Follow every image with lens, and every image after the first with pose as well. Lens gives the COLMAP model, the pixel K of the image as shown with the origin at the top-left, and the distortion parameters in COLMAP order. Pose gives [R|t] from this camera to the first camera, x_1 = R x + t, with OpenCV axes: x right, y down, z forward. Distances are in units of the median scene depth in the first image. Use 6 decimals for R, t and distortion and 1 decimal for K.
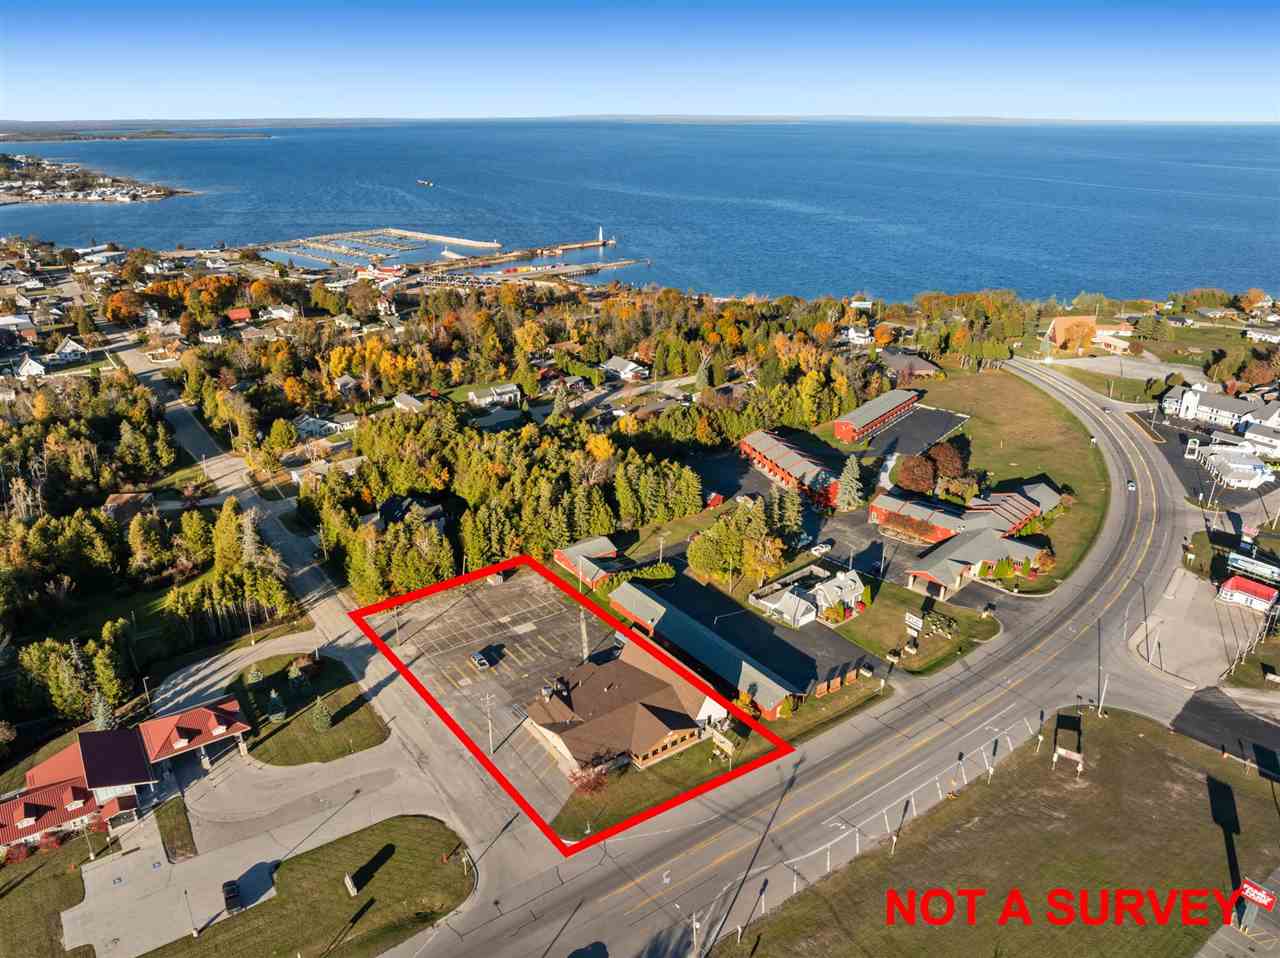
lens RADIAL K [[902.5, 0, 643.6], [0, 902.5, 471.0], [0, 0, 1]] dist [-0.034673, -0.004940]
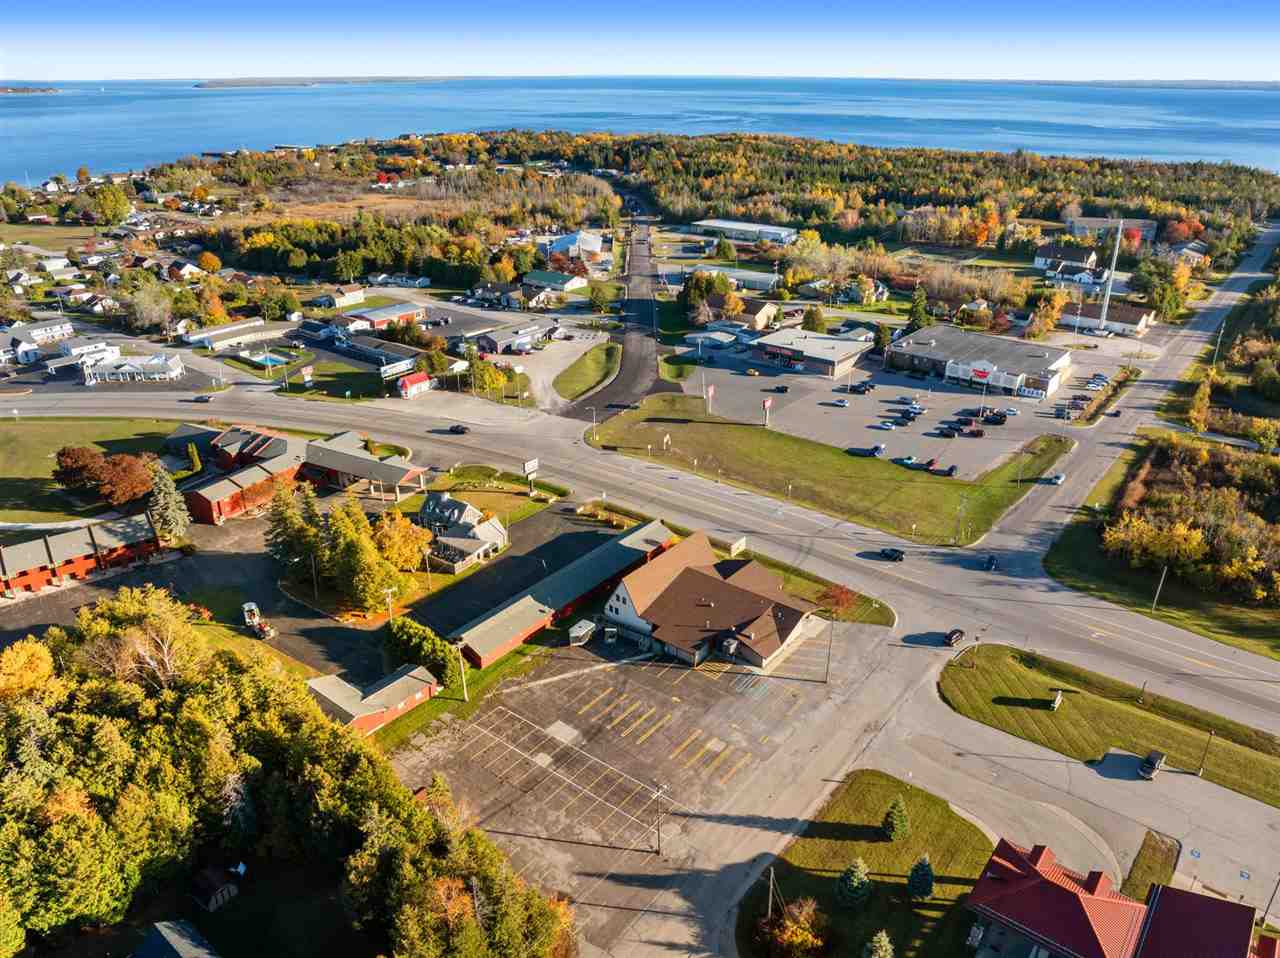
lens RADIAL K [[902.5, 0, 643.6], [0, 902.5, 471.0], [0, 0, 1]] dist [-0.034673, -0.004940]
pose [[-0.269616, -0.392751, 0.879235, -0.683520], [0.354699, 0.808347, 0.469854, -0.286714], [-0.895263, 0.438544, -0.078635, 0.939484]]
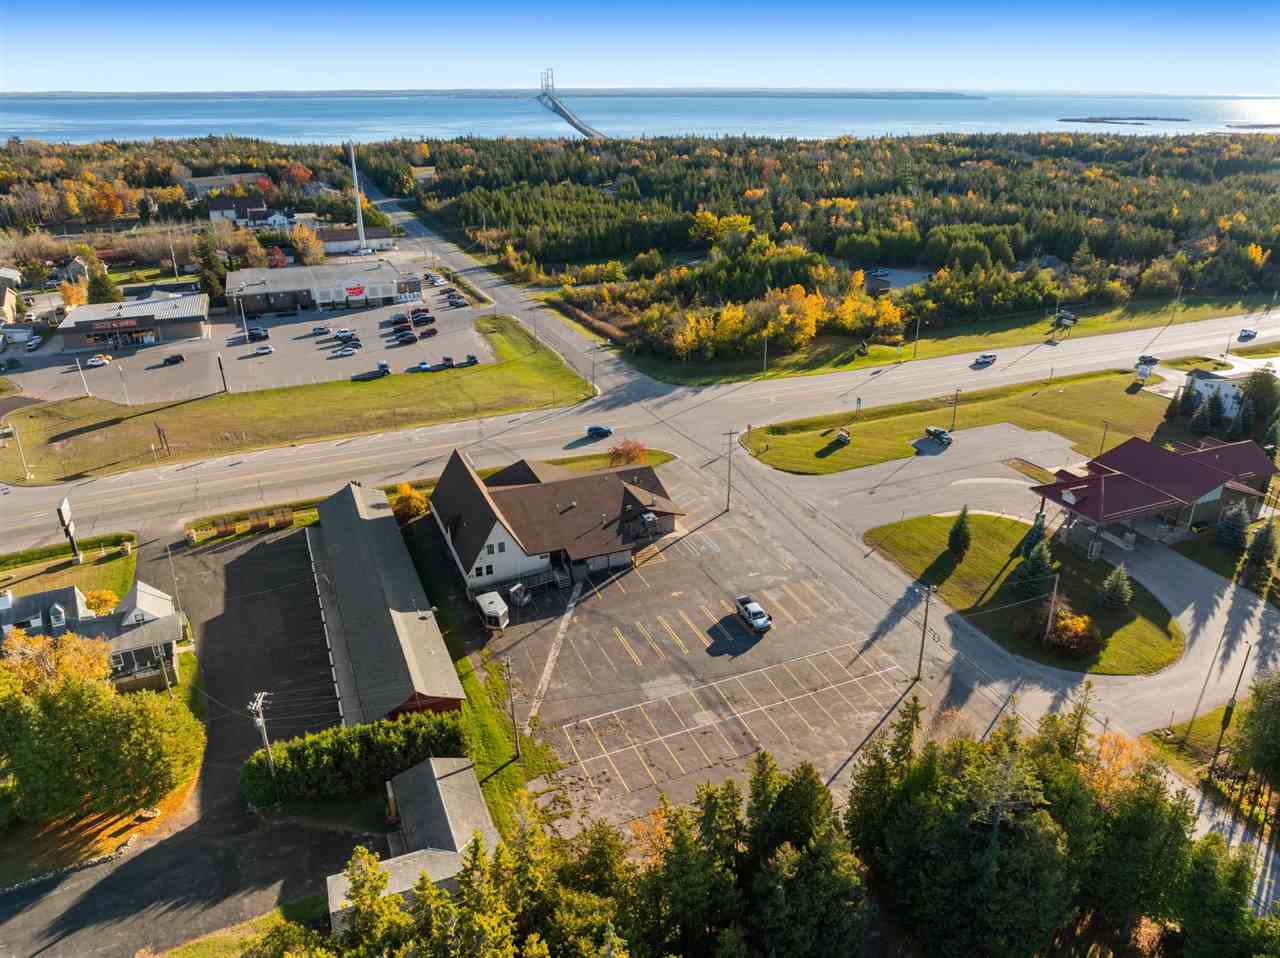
lens RADIAL K [[902.5, 0, 643.6], [0, 902.5, 471.0], [0, 0, 1]] dist [-0.034673, -0.004940]
pose [[-0.974211, -0.089270, 0.207231, -0.215640], [0.083118, 0.711852, 0.697394, -0.247133], [-0.209774, 0.696633, -0.686074, 1.285388]]
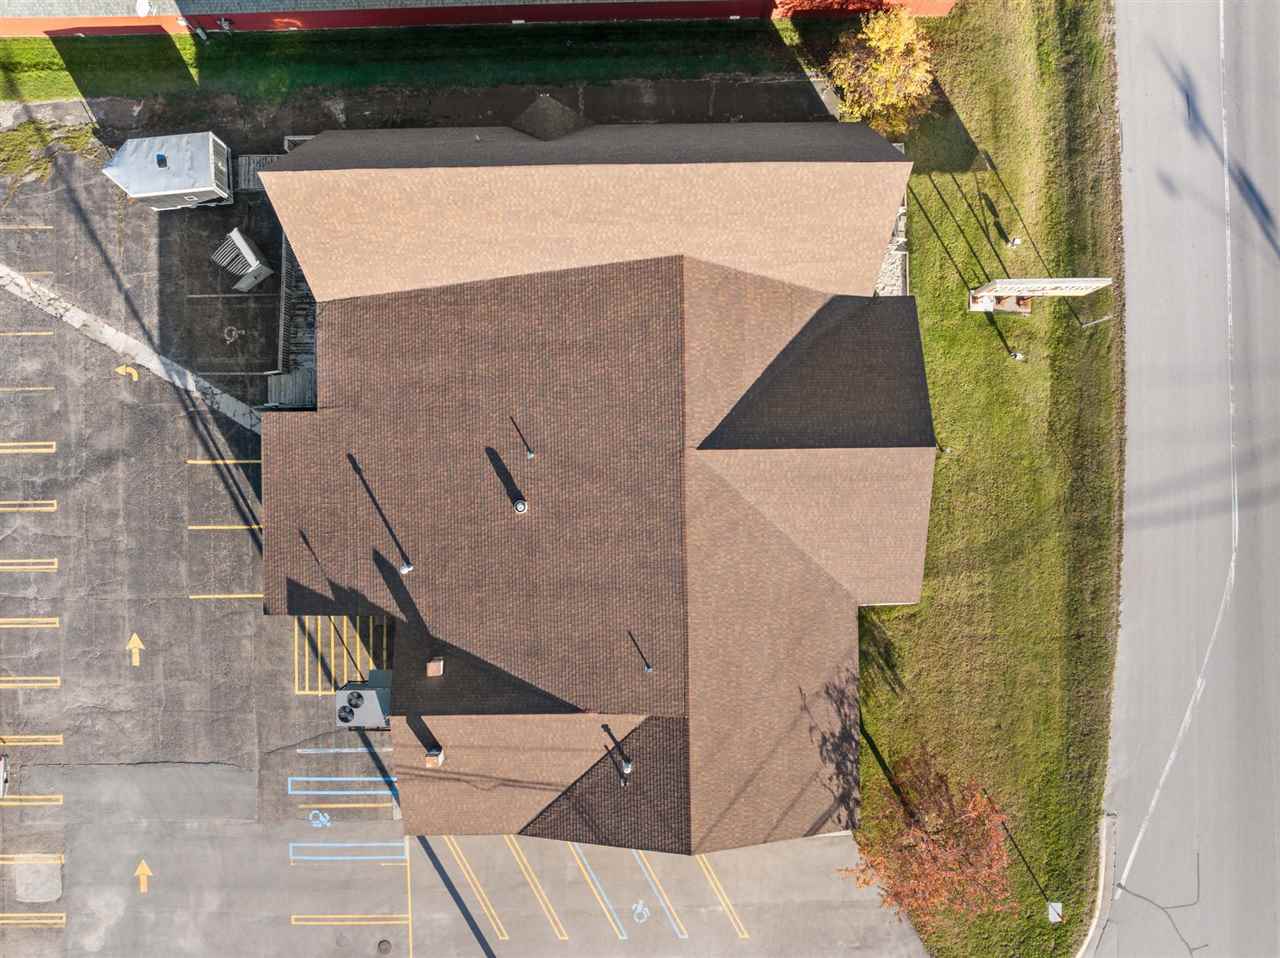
lens RADIAL K [[902.5, 0, 643.6], [0, 902.5, 471.0], [0, 0, 1]] dist [-0.034673, -0.004940]
pose [[0.574435, -0.818418, 0.014748, -0.017767], [0.287881, 0.218860, 0.932322, 0.034719], [-0.766257, -0.531312, 0.361328, 0.785954]]
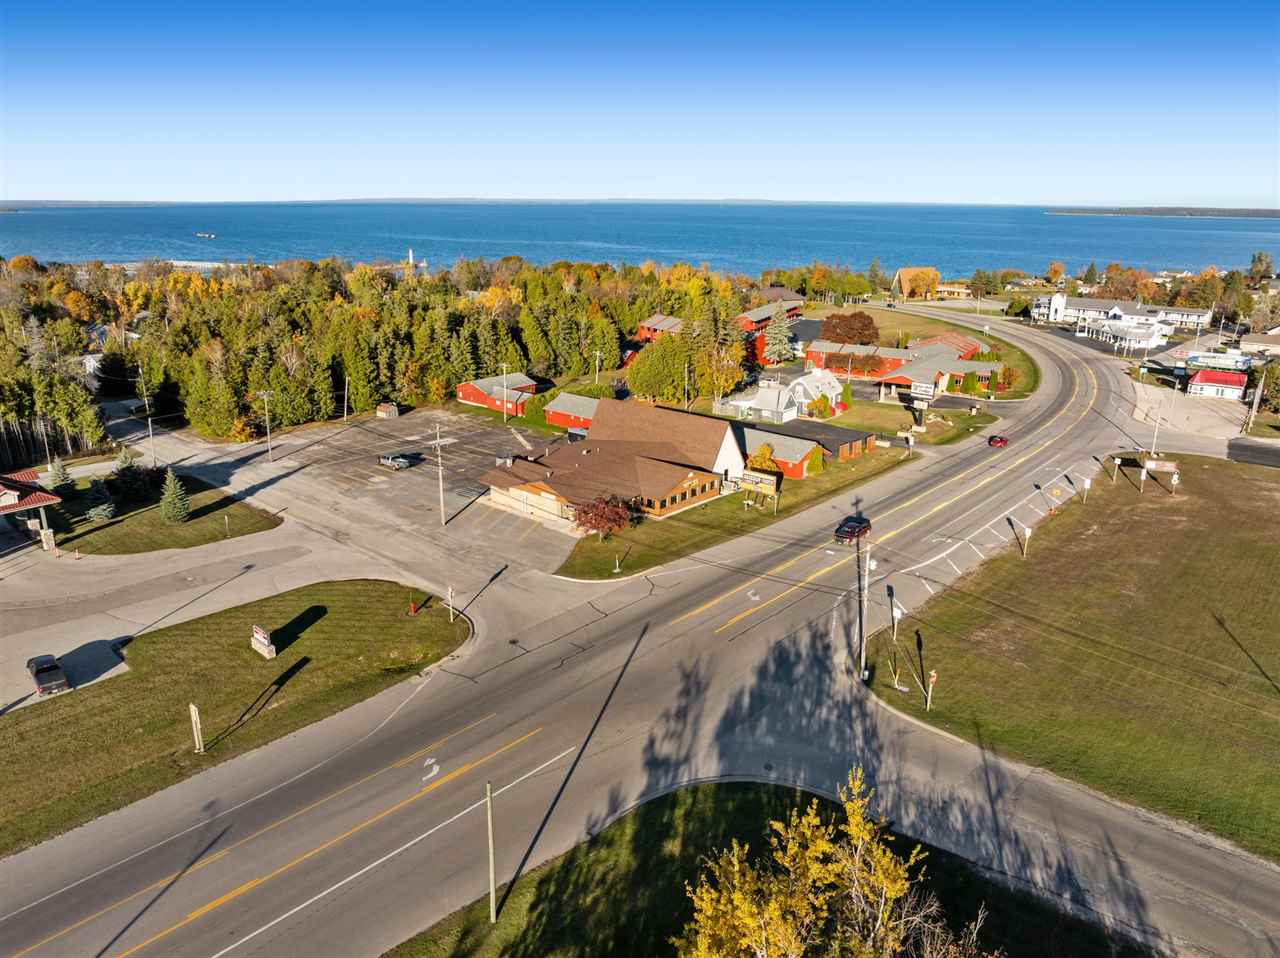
lens RADIAL K [[902.5, 0, 643.6], [0, 902.5, 471.0], [0, 0, 1]] dist [-0.034673, -0.004940]
pose [[0.974851, -0.060791, 0.214406, -0.135048], [0.078532, 0.994070, -0.075215, 0.277382], [-0.208562, 0.090161, 0.973844, 0.234894]]
